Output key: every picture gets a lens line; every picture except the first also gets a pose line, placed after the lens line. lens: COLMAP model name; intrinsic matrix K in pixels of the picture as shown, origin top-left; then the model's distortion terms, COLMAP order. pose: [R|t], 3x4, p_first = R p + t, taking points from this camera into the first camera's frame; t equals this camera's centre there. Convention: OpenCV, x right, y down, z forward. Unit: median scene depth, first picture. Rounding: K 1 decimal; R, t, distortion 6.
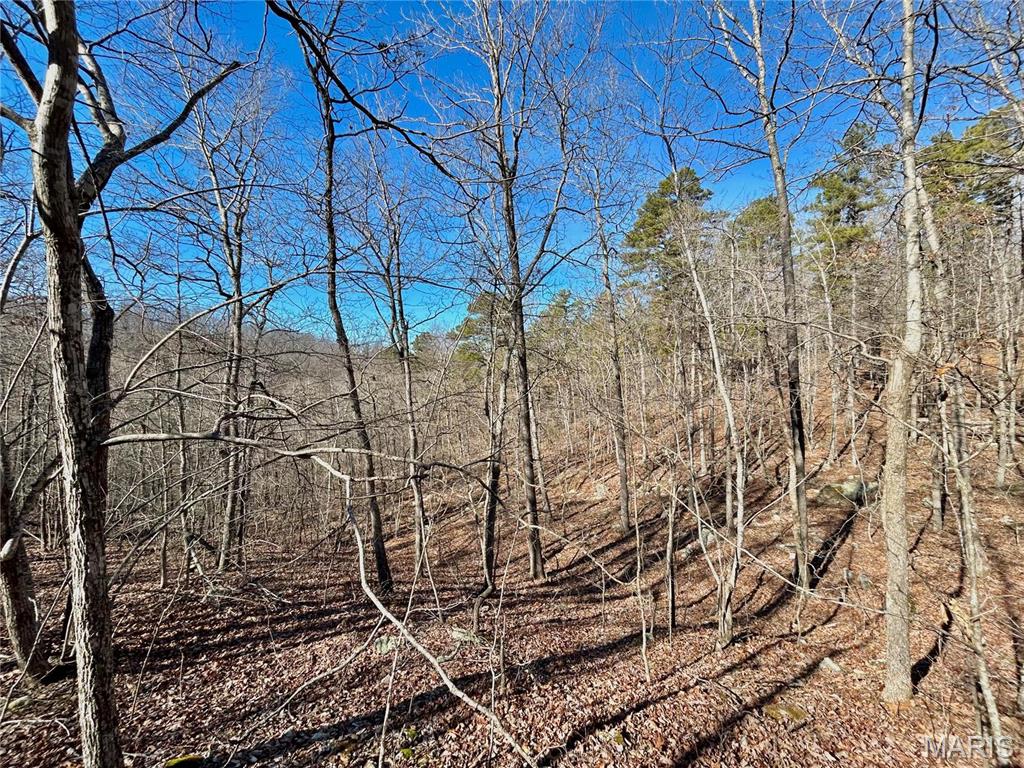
lens RADIAL K [[411.0, 0, 511.3], [0, 411.0, 384.2], [0, 0, 1]] dist [0.000178, 0.000020]
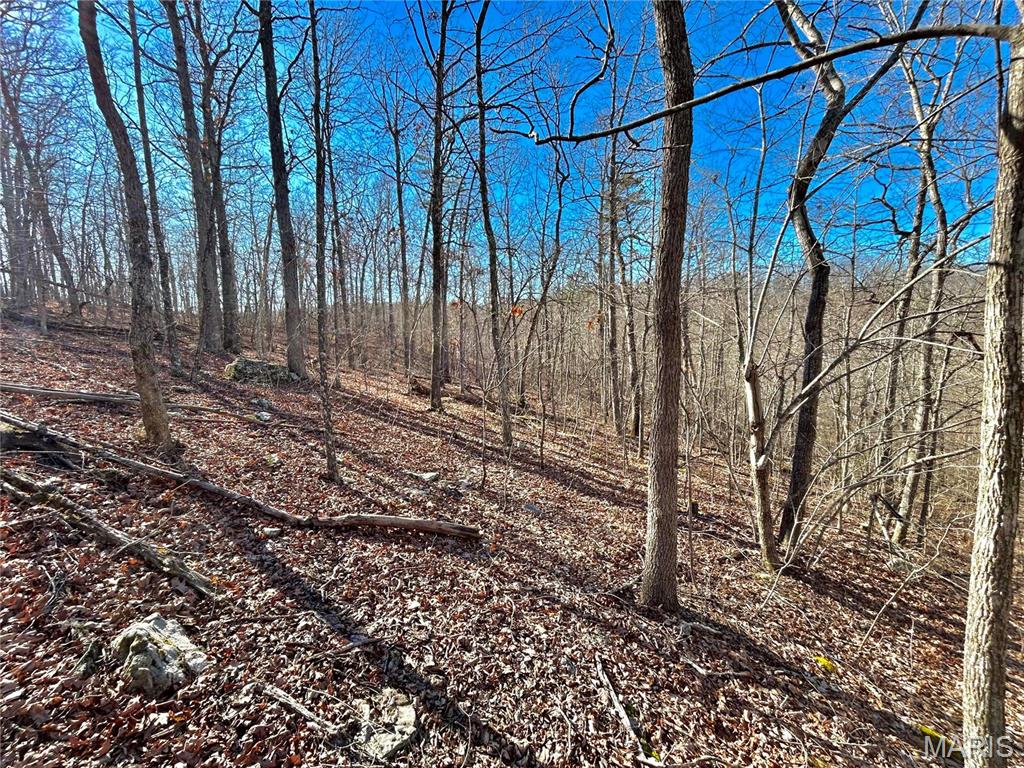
lens RADIAL K [[411.0, 0, 511.2], [0, 411.0, 384.3], [0, 0, 1]] dist [0.000178, 0.000020]
pose [[0.318734, 0.074605, -0.944903, -0.537499], [0.021725, 0.996061, 0.085973, 0.037368], [0.947595, -0.047930, 0.315858, -0.326944]]
